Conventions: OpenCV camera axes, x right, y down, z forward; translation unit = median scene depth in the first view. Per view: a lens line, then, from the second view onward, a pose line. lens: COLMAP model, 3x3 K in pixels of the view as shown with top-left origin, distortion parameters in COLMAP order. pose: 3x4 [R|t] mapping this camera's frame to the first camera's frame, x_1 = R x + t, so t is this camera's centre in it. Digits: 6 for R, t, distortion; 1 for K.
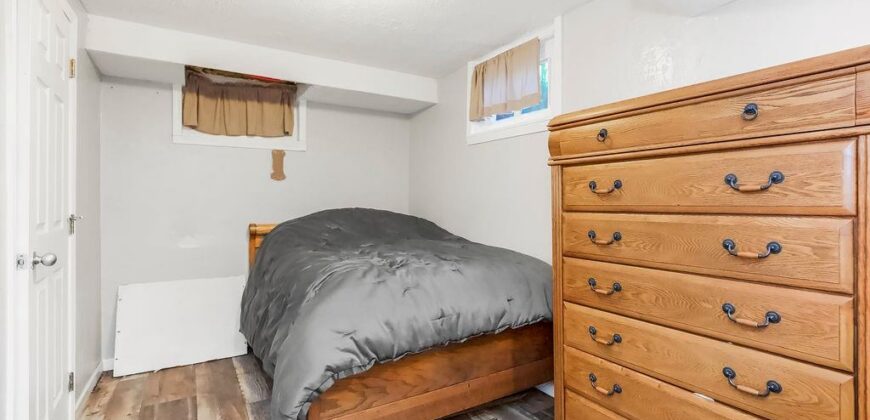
lens RADIAL K [[407.8, 0, 436.1], [0, 407.8, 203.2], [0, 0, 1]] dist [-0.003901, -0.000311]
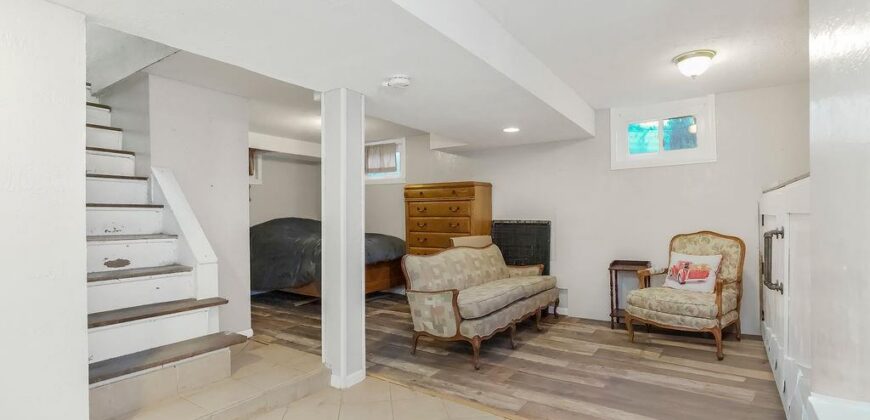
lens RADIAL K [[407.8, 0, 435.8], [0, 407.8, 213.4], [0, 0, 1]] dist [-0.003901, -0.000311]
pose [[0.912804, -0.000812, 0.408398, -0.731472], [0.003254, 0.999981, -0.005284, 0.010120], [-0.408386, 0.006152, 0.912789, -1.813737]]
